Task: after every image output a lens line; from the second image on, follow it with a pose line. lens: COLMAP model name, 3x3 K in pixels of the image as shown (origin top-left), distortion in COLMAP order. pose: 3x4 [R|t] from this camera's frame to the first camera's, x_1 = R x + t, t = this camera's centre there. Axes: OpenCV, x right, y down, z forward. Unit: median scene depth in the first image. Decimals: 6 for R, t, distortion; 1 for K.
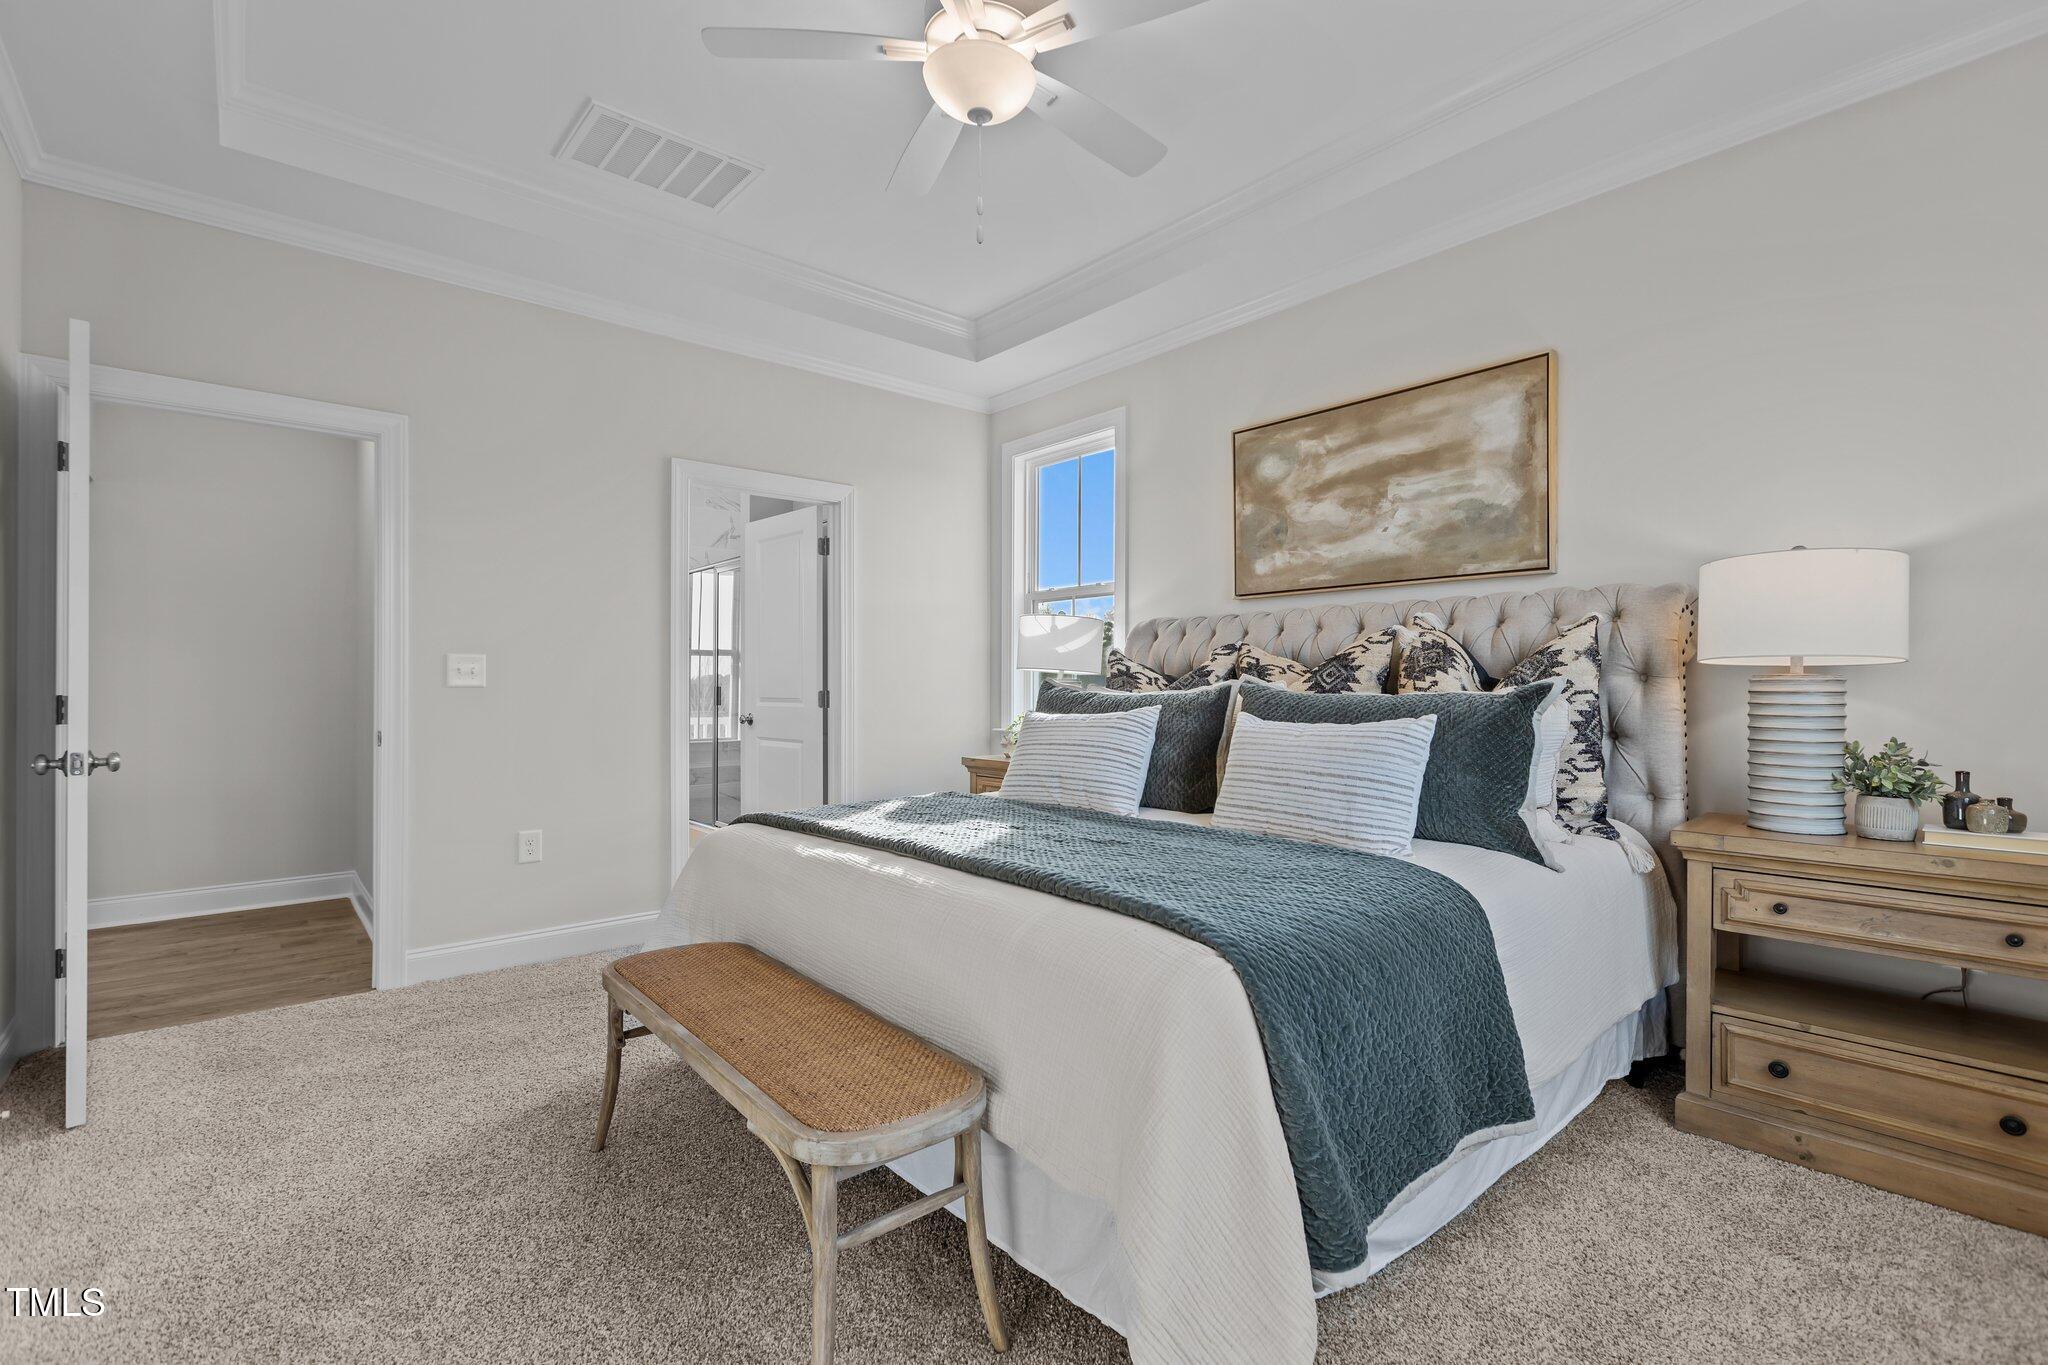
lens RADIAL K [[916.3, 0, 986.2], [0, 916.3, 684.7], [0, 0, 1]] dist [0.004712, 0.000431]
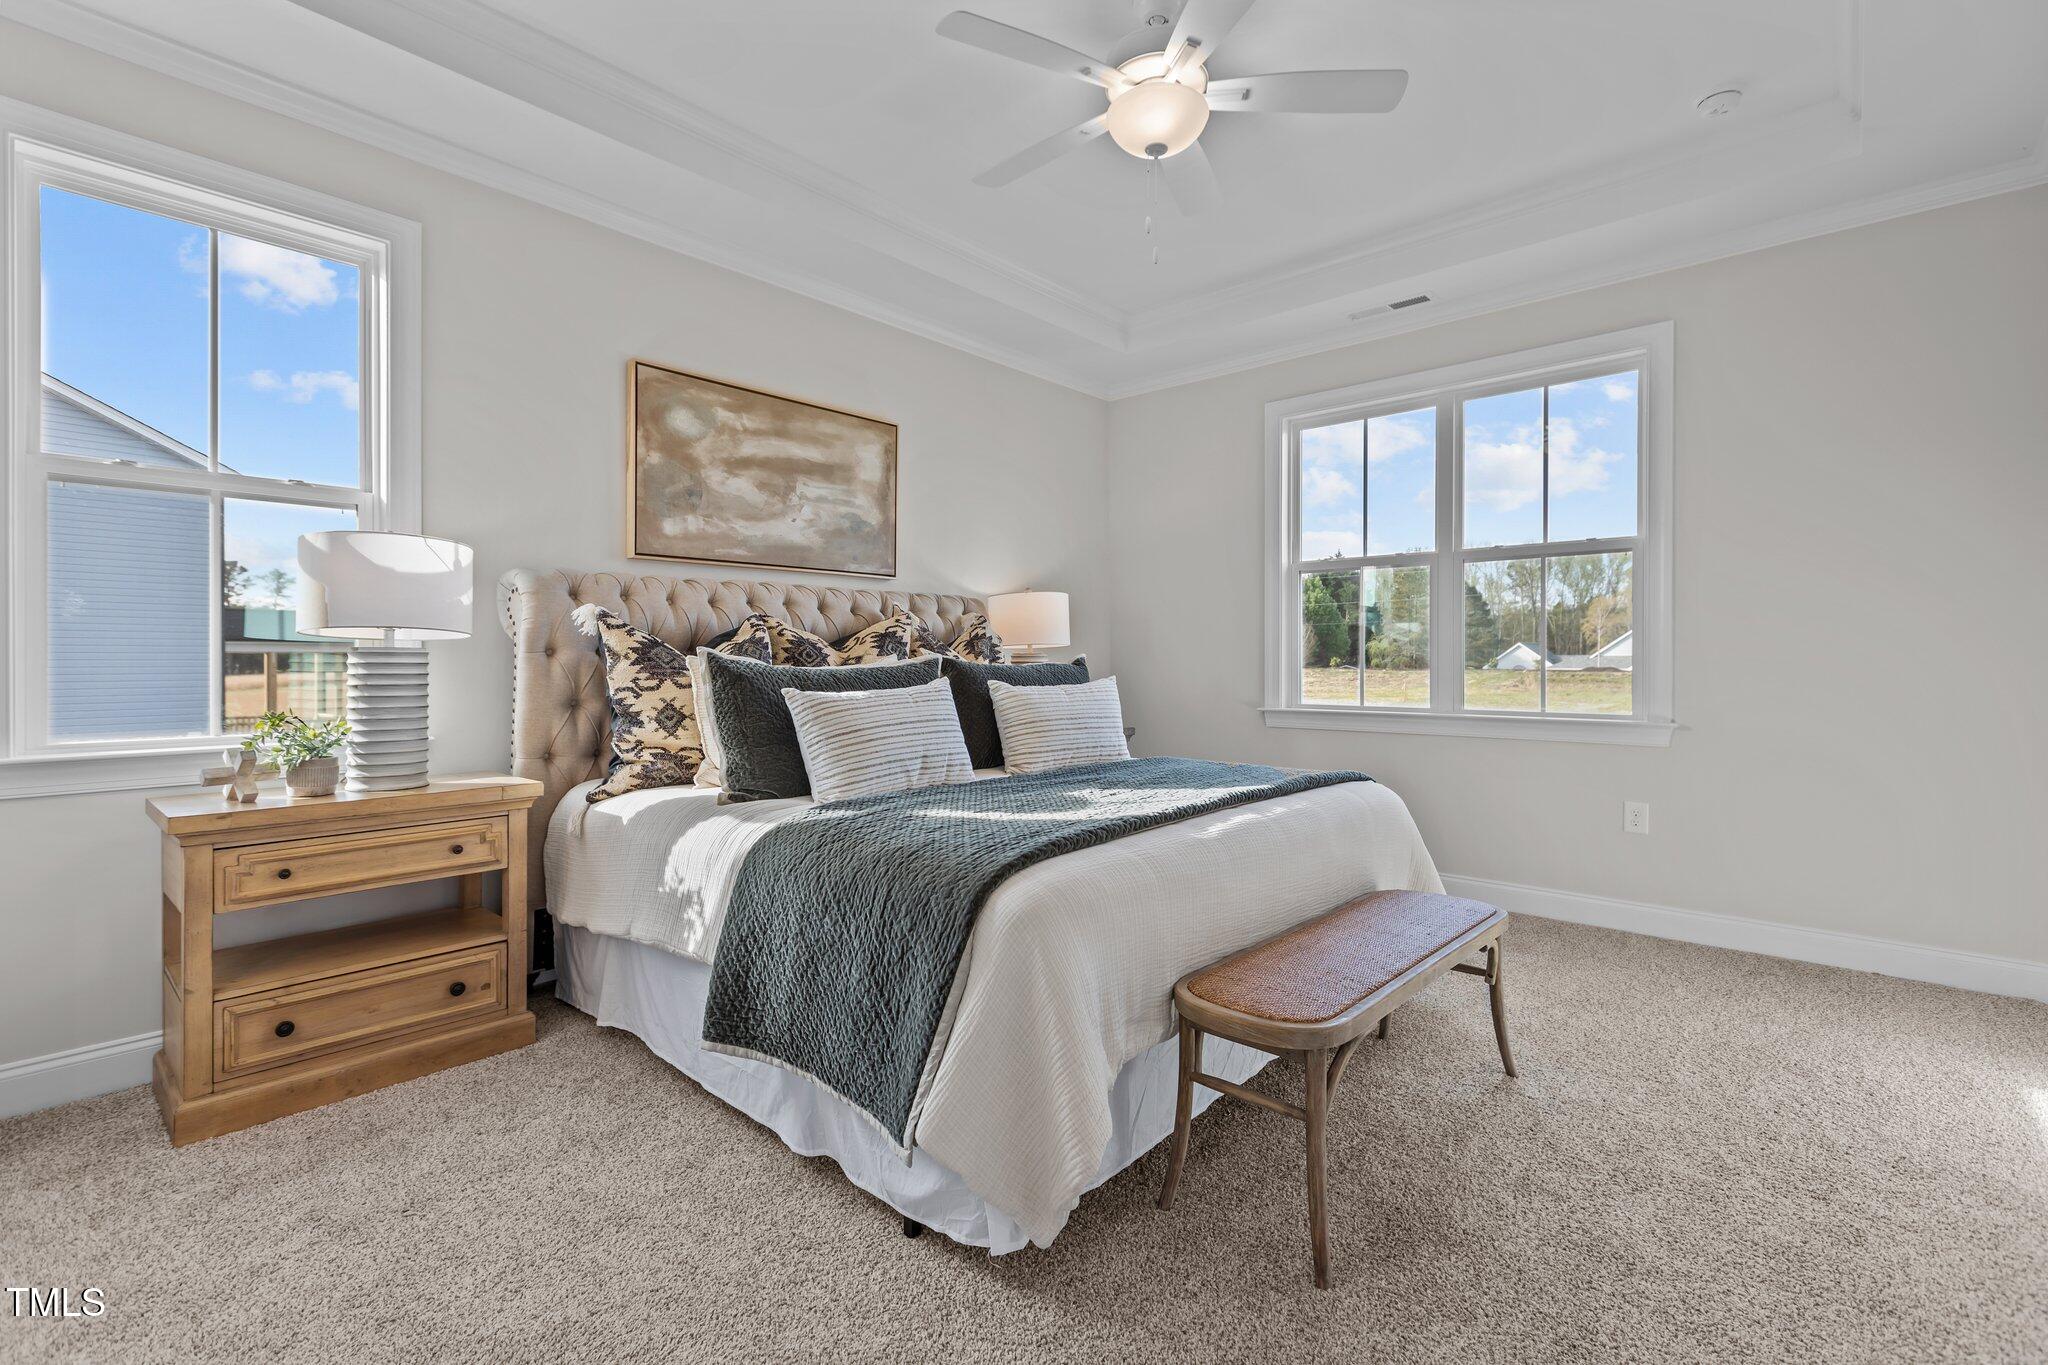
lens RADIAL K [[916.3, 0, 1034.7], [0, 916.3, 670.1], [0, 0, 1]] dist [0.004712, 0.000431]
pose [[-0.149953, -0.014283, 0.988590, -0.696500], [-0.002695, 0.999898, 0.014038, -0.001258], [-0.988690, -0.000559, -0.149976, 0.837924]]
